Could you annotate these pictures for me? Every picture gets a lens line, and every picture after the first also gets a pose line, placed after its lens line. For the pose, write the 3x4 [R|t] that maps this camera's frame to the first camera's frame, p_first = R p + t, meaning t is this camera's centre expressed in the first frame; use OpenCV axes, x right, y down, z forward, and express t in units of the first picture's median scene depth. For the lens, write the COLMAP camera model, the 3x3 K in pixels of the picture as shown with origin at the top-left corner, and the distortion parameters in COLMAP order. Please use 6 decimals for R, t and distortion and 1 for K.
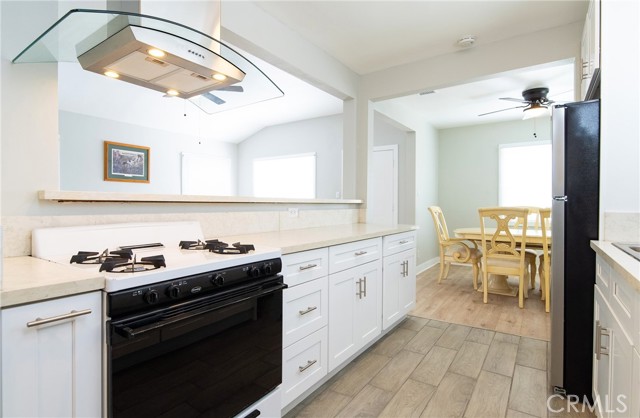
lens RADIAL K [[339.1, 0, 320.7], [0, 339.1, 211.6], [0, 0, 1]] dist [0.001411, 0.000173]
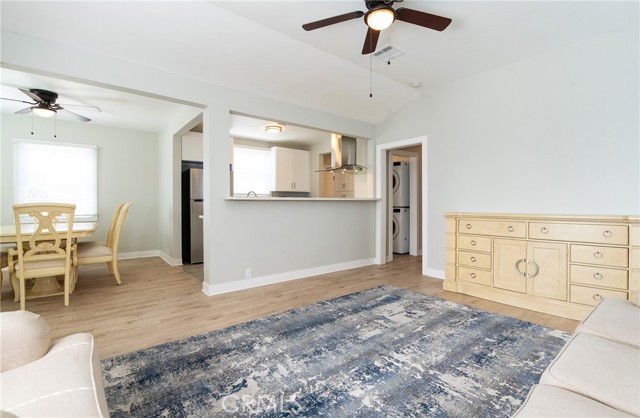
lens RADIAL K [[291.7, 0, 328.6], [0, 291.7, 206.4], [0, 0, 1]] dist [-0.010631, -0.001583]
pose [[-0.956520, -0.008220, 0.291552, -0.726150], [0.001813, 0.999416, 0.034126, -0.049043], [-0.291662, 0.033170, -0.955946, 2.498757]]
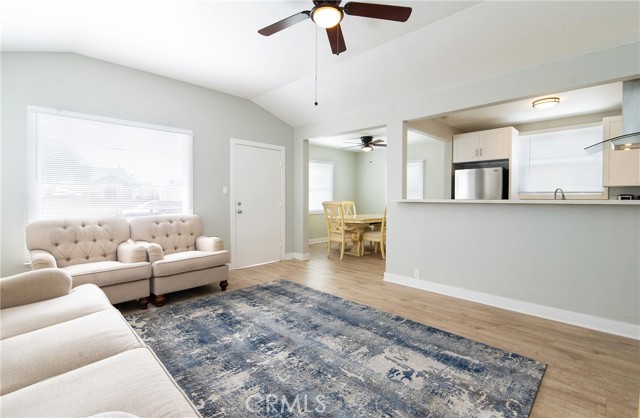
lens RADIAL K [[291.7, 0, 320.8], [0, 291.7, 205.3], [0, 0, 1]] dist [-0.010631, -0.001583]
pose [[0.191577, -0.030367, 0.981008, -1.431284], [0.016980, 0.999474, 0.027622, -0.065651], [-0.981331, 0.011366, 0.191992, 1.487577]]
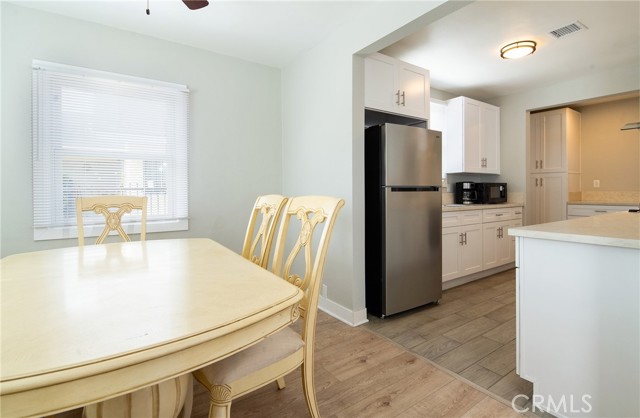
lens RADIAL K [[308.5, 0, 339.8], [0, 308.5, 192.7], [0, 0, 1]] dist [0.003033, 0.000198]
pose [[-0.938592, 0.003366, 0.345014, 0.462931], [0.012855, 0.999599, 0.025219, -0.040070], [-0.344791, 0.028106, -0.938259, 1.921958]]
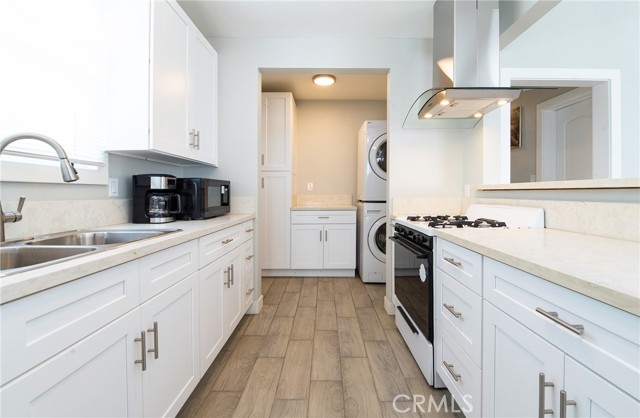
lens RADIAL K [[276.6, 0, 326.3], [0, 276.6, 192.7], [0, 0, 1]] dist [-0.013626, -0.000050]
pose [[-0.832692, 0.001873, -0.553733, 0.427664], [-0.008354, 0.999838, 0.015946, -0.017824], [0.553673, 0.017904, -0.832542, 0.960849]]
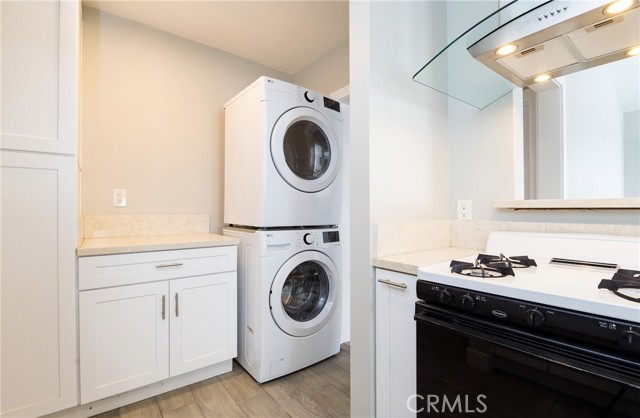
lens RADIAL K [[291.7, 0, 319.3], [0, 291.7, 212.8], [0, 0, 1]] dist [-0.010631, -0.001583]
pose [[-0.314560, 0.001865, -0.949236, 0.207438], [-0.023227, 0.999684, 0.009661, -0.006699], [0.948953, 0.025087, -0.314417, 0.365895]]
